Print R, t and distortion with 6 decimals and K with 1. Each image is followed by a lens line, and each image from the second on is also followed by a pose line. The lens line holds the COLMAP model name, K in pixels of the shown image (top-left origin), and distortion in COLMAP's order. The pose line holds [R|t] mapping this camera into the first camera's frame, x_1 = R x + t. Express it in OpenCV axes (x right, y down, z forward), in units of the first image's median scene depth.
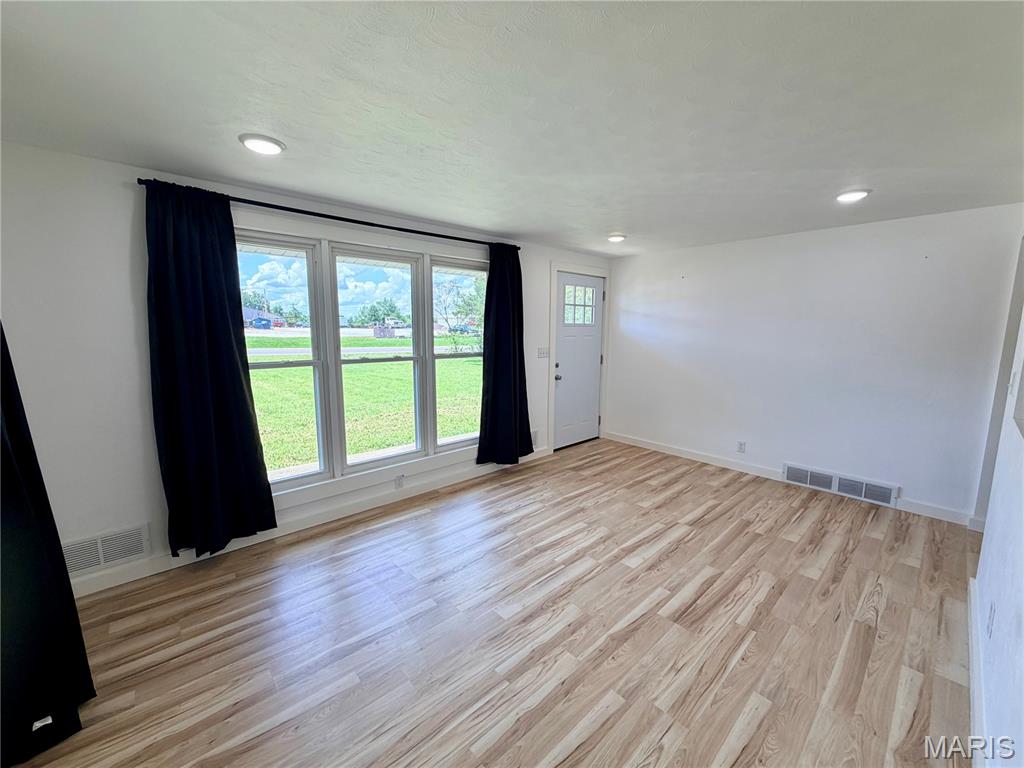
lens RADIAL K [[407.1, 0, 511.8], [0, 407.1, 383.0], [0, 0, 1]] dist [-0.005298, 0.001037]
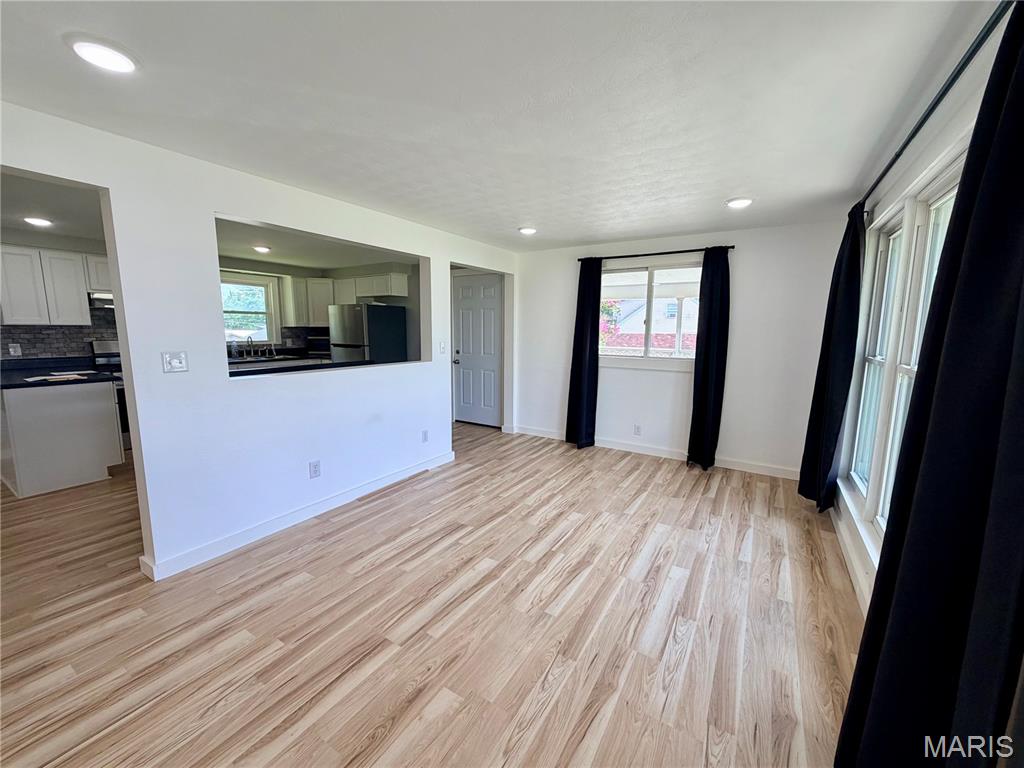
lens RADIAL K [[407.1, 0, 513.4], [0, 407.1, 385.1], [0, 0, 1]] dist [-0.005298, 0.001037]
pose [[-0.961914, 0.029933, -0.271710, 0.466476], [-0.045786, 0.962301, 0.268105, -0.210572], [0.269492, 0.270335, -0.924280, 1.722620]]
